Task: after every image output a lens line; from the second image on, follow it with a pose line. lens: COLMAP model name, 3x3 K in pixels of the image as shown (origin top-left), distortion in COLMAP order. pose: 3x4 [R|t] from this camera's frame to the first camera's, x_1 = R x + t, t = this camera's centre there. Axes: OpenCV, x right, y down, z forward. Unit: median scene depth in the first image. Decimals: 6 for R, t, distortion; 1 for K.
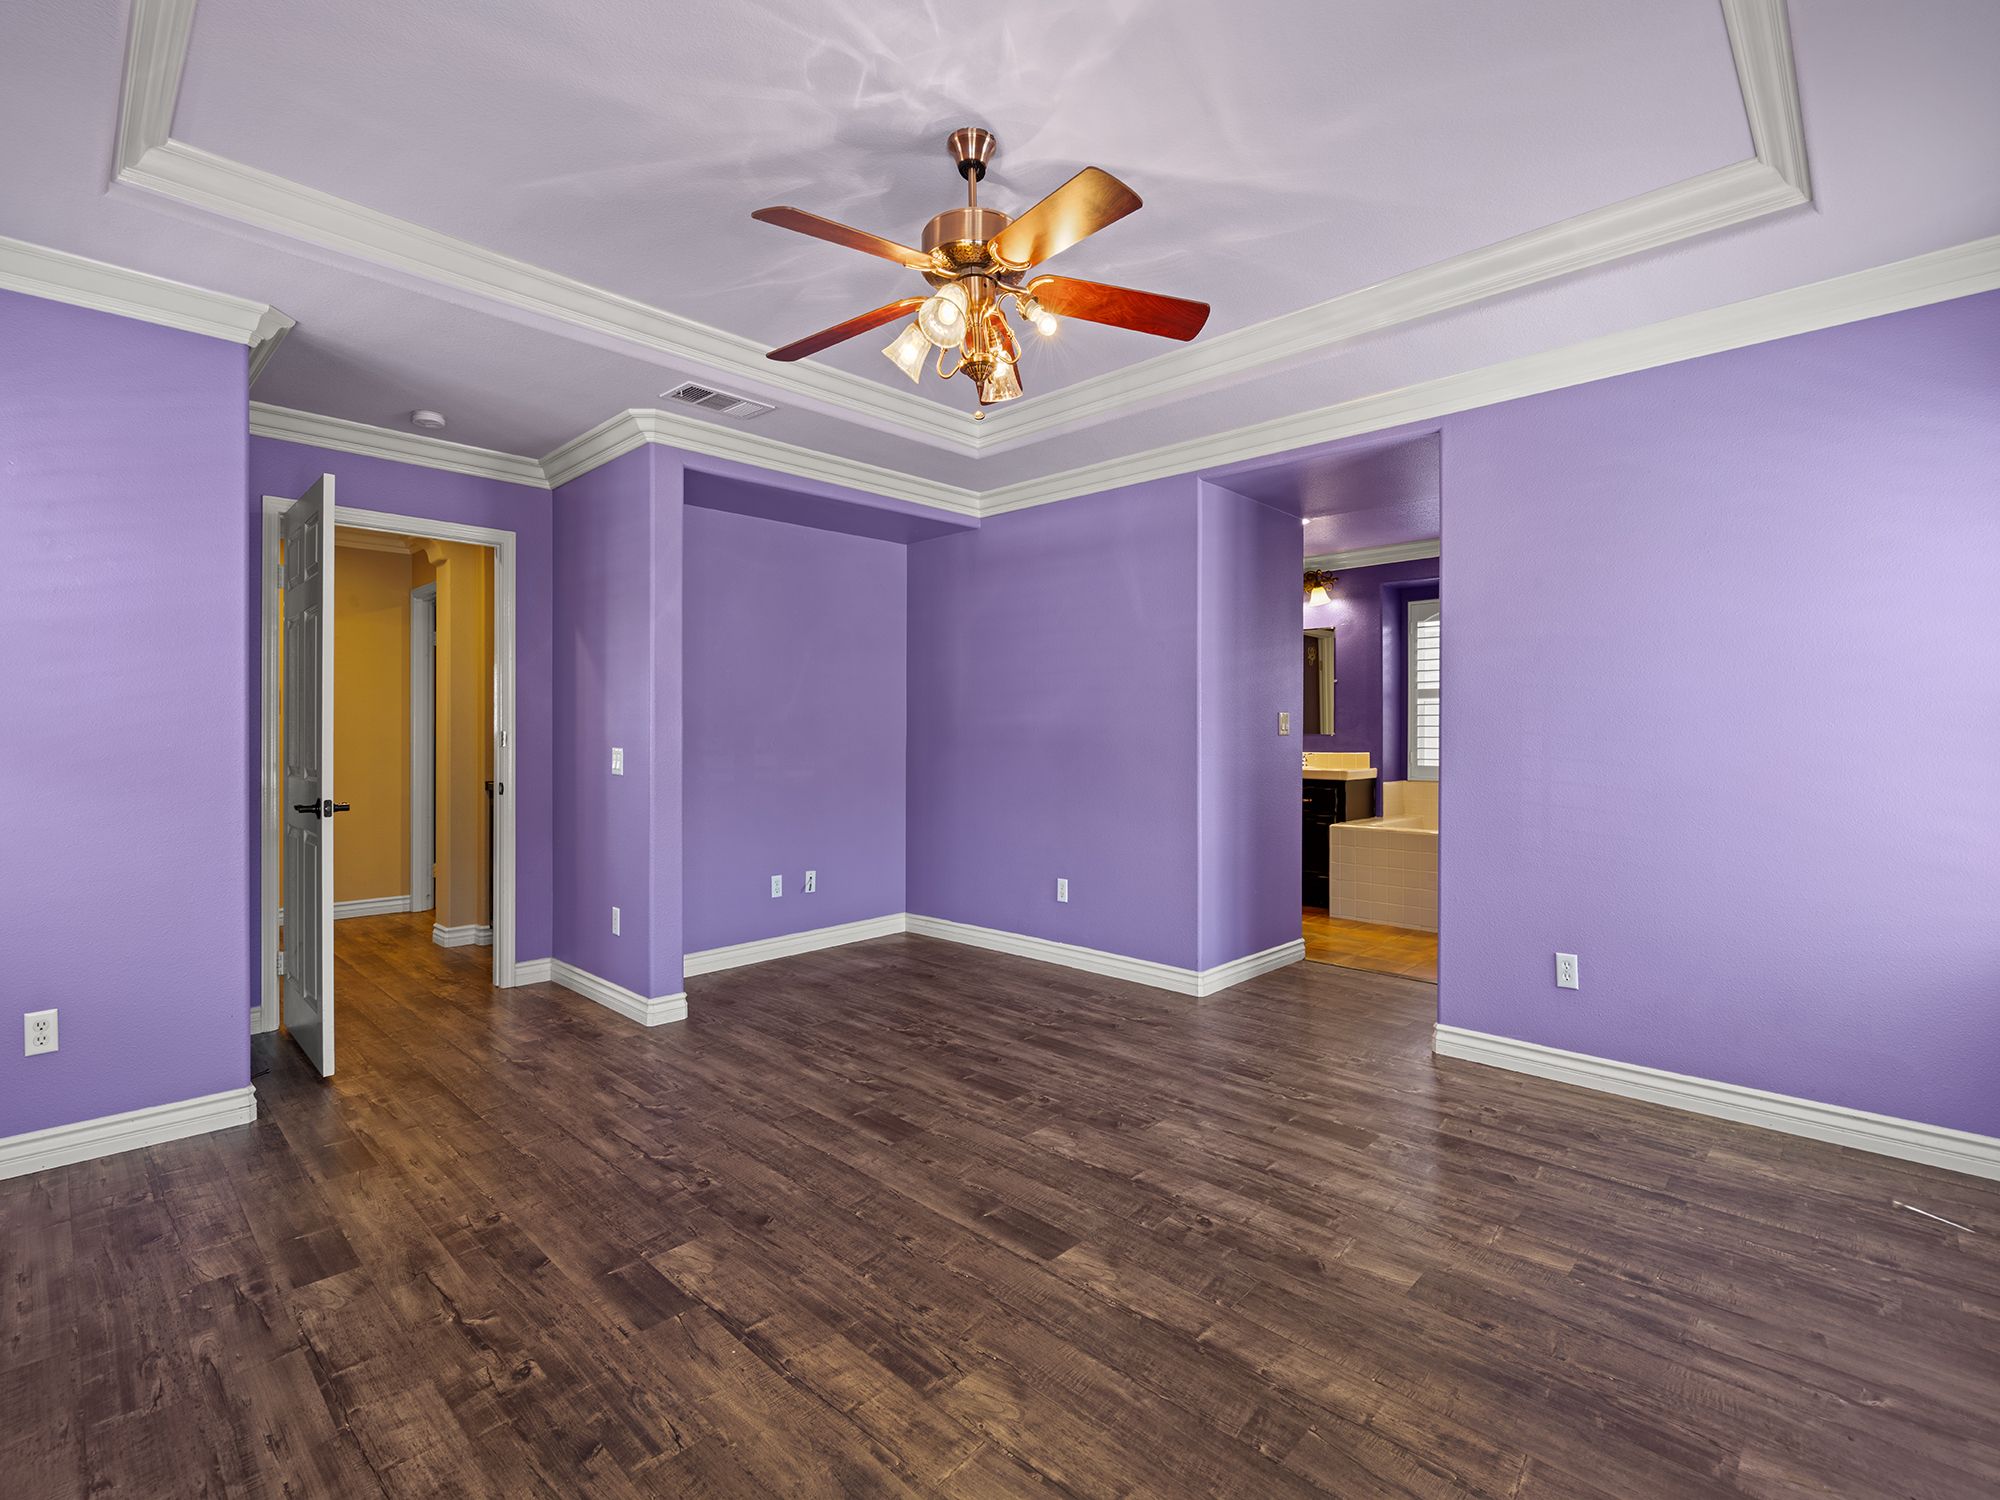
lens RADIAL K [[917.4, 0, 996.9], [0, 917.4, 742.4], [0, 0, 1]] dist [0.004123, 0.000261]
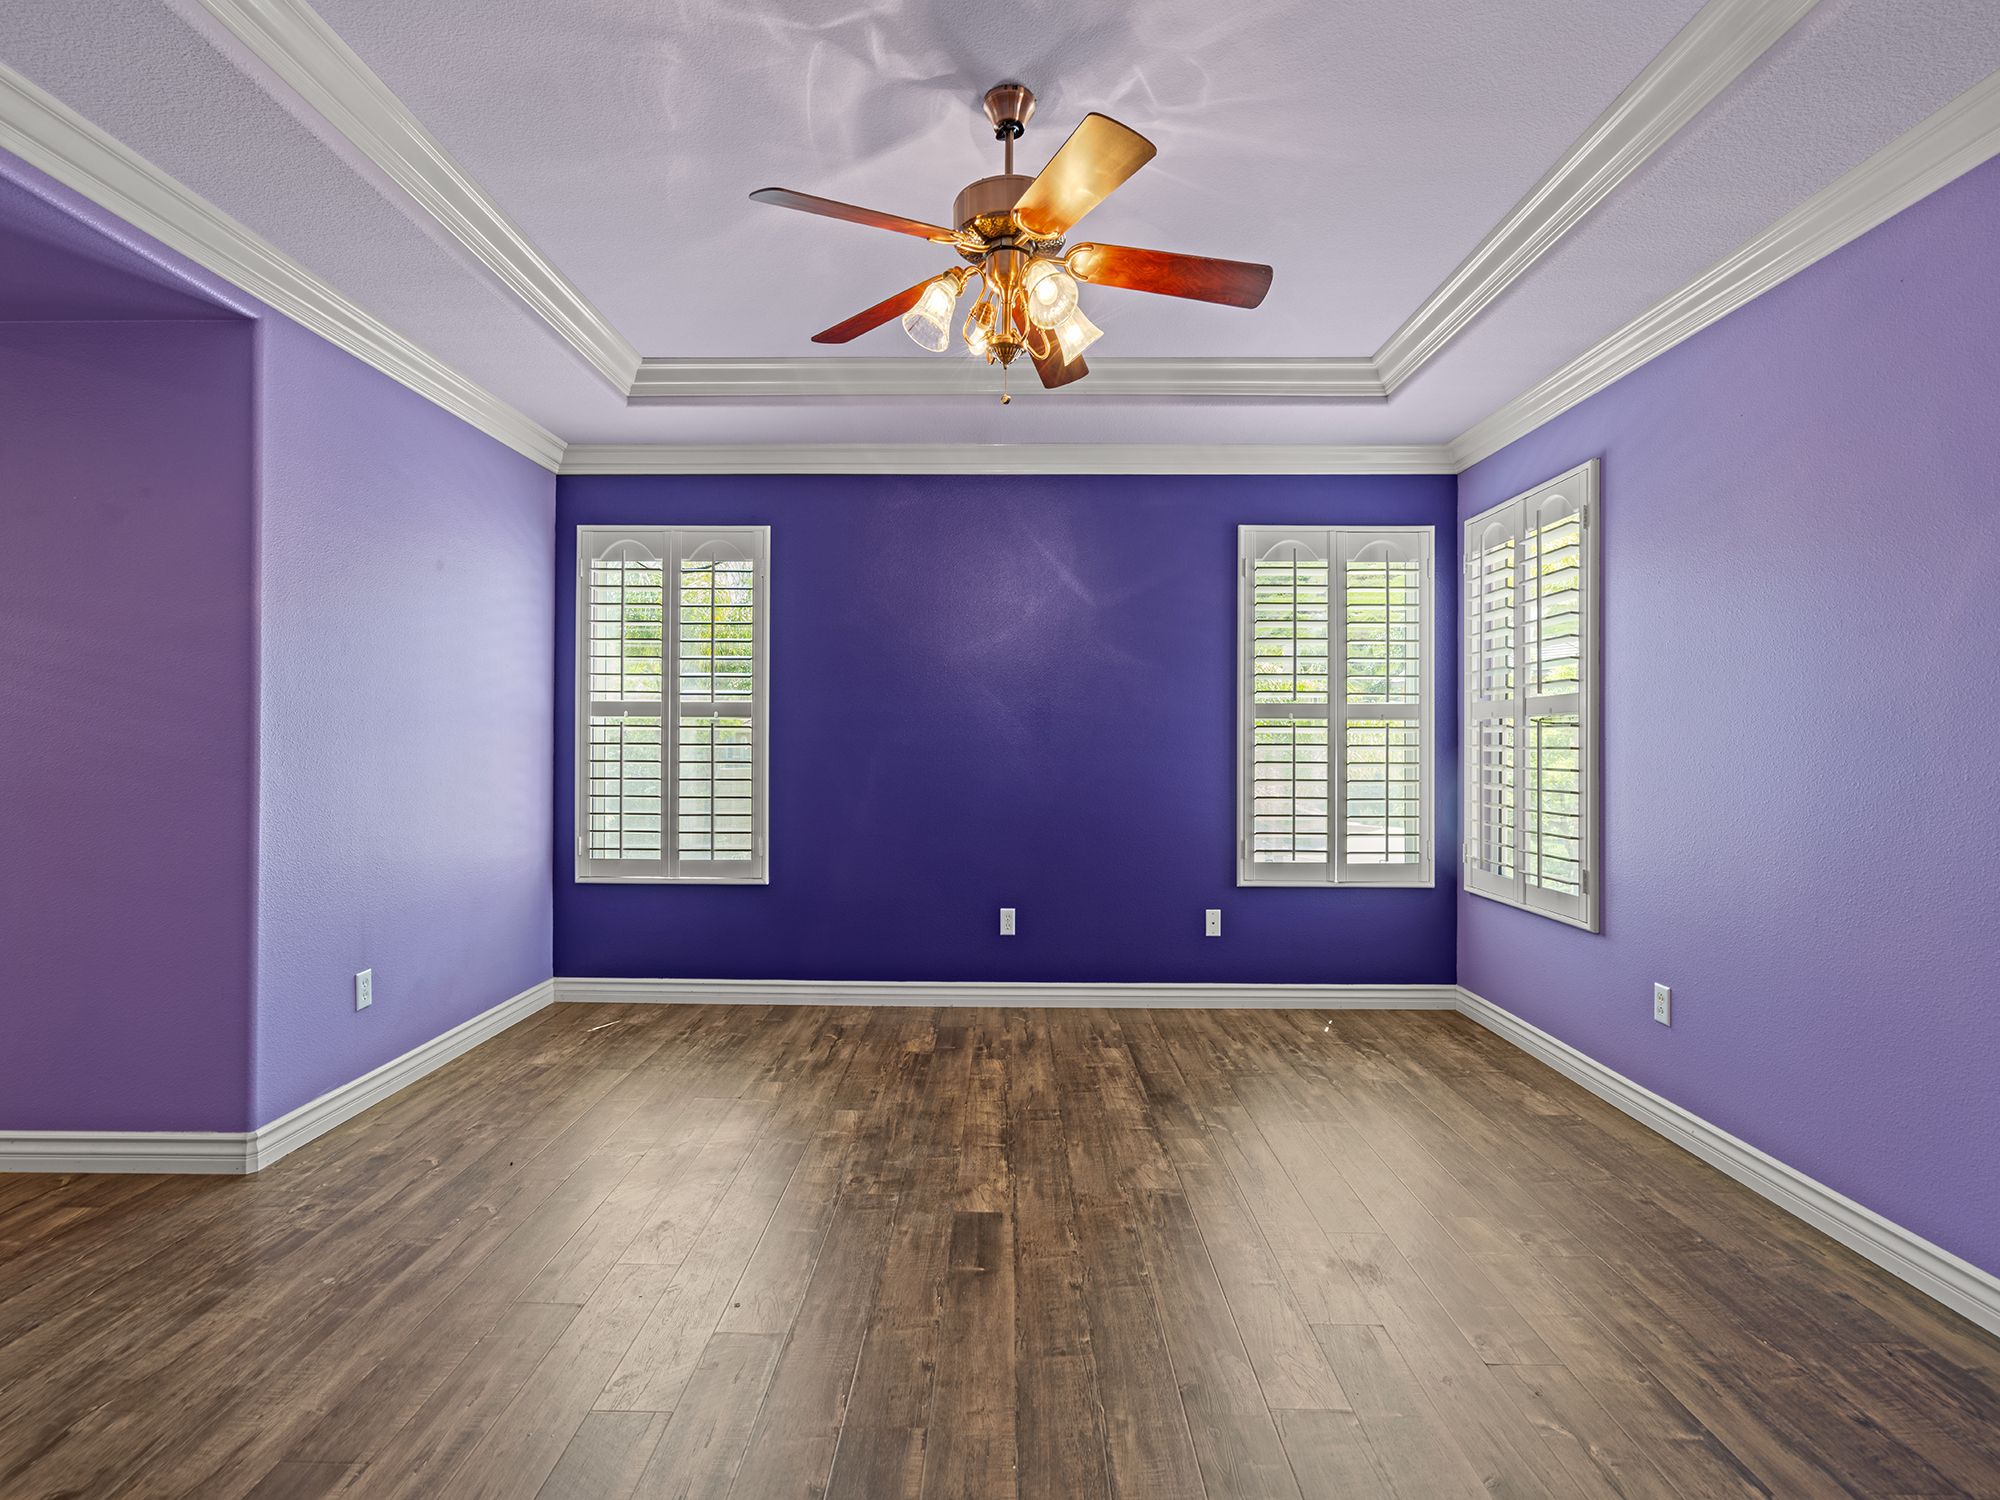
lens RADIAL K [[917.4, 0, 990.7], [0, 917.4, 742.0], [0, 0, 1]] dist [0.004123, 0.000261]
pose [[-0.681489, -0.002951, 0.731822, -0.762114], [-0.001971, 0.999996, 0.002198, -0.008884], [-0.731825, 0.000055, -0.681492, 1.804415]]
